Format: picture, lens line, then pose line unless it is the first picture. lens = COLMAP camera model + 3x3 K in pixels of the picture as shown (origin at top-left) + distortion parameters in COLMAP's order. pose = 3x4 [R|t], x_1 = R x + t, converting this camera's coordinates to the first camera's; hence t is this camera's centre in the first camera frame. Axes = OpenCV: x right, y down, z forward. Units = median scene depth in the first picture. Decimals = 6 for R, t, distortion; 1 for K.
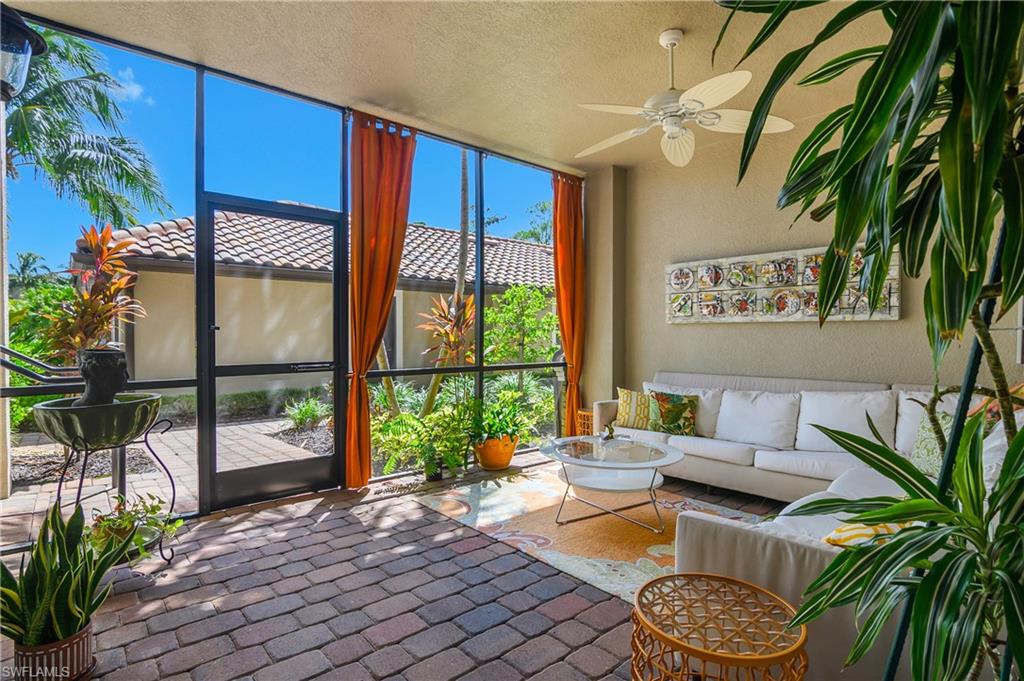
lens RADIAL K [[506.2, 0, 505.5], [0, 506.2, 343.1], [0, 0, 1]] dist [-0.005976, -0.000403]
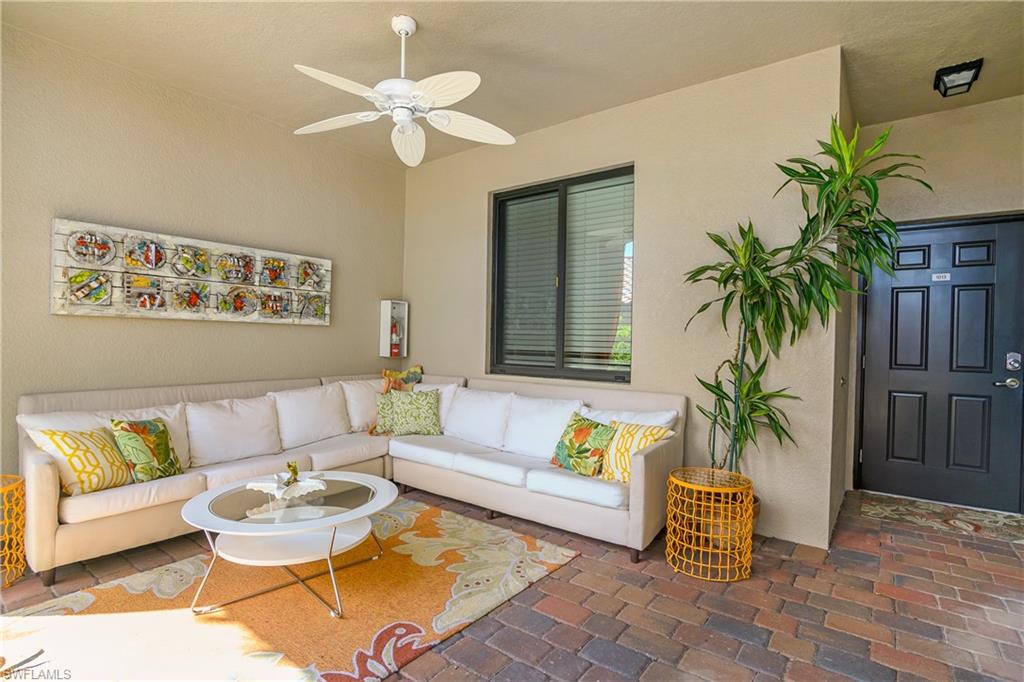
lens RADIAL K [[506.2, 0, 505.8], [0, 506.2, 340.4], [0, 0, 1]] dist [-0.005976, -0.000403]
pose [[-0.179594, -0.007285, 0.983714, -0.454062], [-0.007528, 0.999953, 0.006031, -0.017114], [-0.983712, -0.006323, -0.179641, 0.680695]]
